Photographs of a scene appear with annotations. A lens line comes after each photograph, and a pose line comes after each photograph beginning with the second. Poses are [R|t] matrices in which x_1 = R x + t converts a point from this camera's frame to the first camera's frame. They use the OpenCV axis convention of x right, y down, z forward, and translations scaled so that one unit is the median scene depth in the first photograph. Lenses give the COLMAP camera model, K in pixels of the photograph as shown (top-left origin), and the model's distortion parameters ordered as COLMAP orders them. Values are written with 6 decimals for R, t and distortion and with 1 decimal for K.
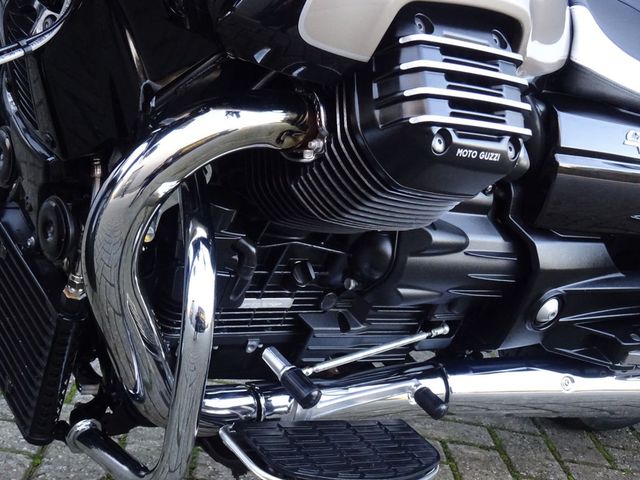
lens RADIAL K [[901.1, 0, 320.0], [0, 901.1, 240.0], [0, 0, 1]] dist [0.003787, -0.012884]
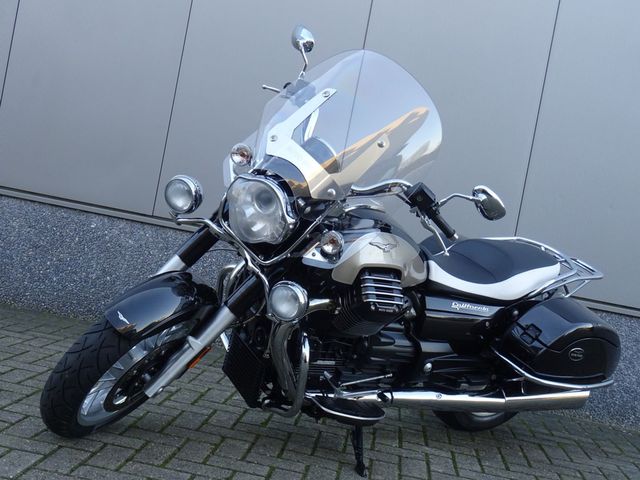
lens RADIAL K [[789.8, 0, 320.0], [0, 789.8, 240.0], [0, 0, 1]] dist [-0.007558, -0.005820]
pose [[0.995523, -0.031494, -0.089119, 0.166868], [0.012095, 0.977550, -0.210355, 0.223139], [0.093743, 0.208336, 0.973555, -1.642247]]
